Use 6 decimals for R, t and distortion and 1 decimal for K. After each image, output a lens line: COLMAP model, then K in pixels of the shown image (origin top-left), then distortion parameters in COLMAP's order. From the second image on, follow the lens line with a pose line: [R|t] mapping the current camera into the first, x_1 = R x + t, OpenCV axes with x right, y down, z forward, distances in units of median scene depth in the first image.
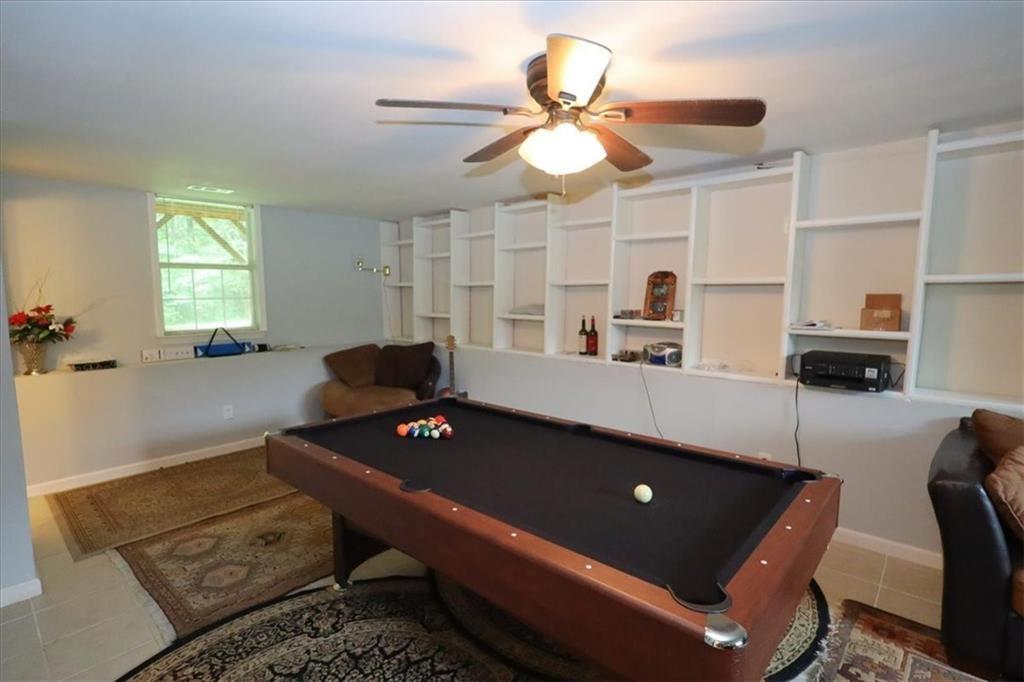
lens RADIAL K [[495.4, 0, 513.4], [0, 495.4, 343.5], [0, 0, 1]] dist [-0.002549, 0.002962]
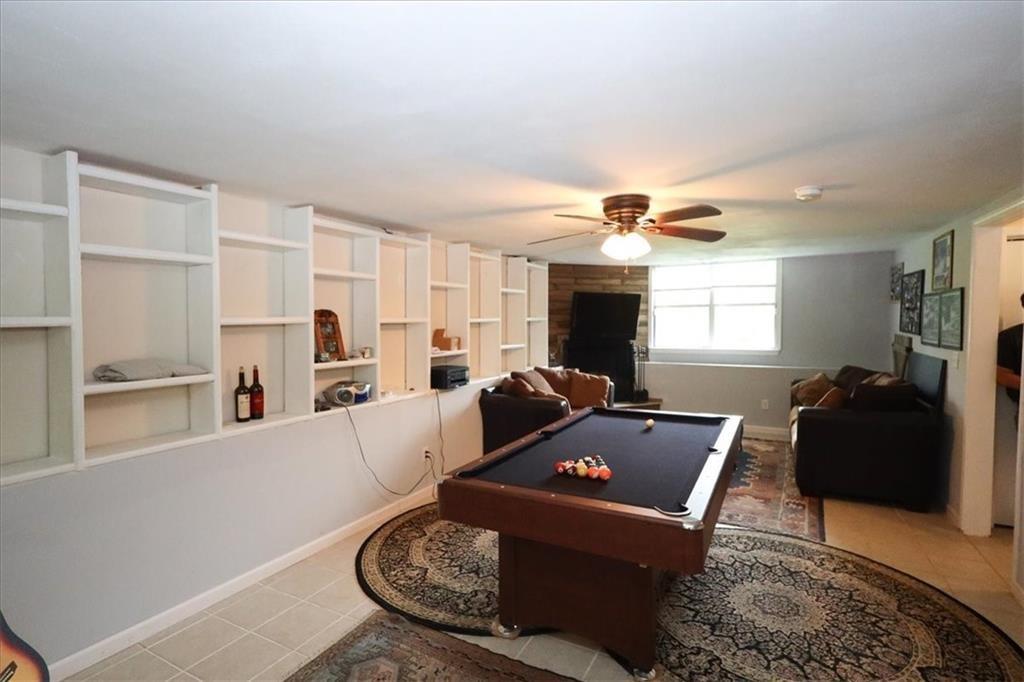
lens RADIAL K [[495.4, 0, 514.1], [0, 495.4, 337.0], [0, 0, 1]] dist [-0.002549, 0.002962]
pose [[-0.228473, -0.031766, 0.973032, -0.892168], [0.109930, 0.992234, 0.058205, -0.135551], [-0.967324, 0.120264, -0.223207, 1.073885]]
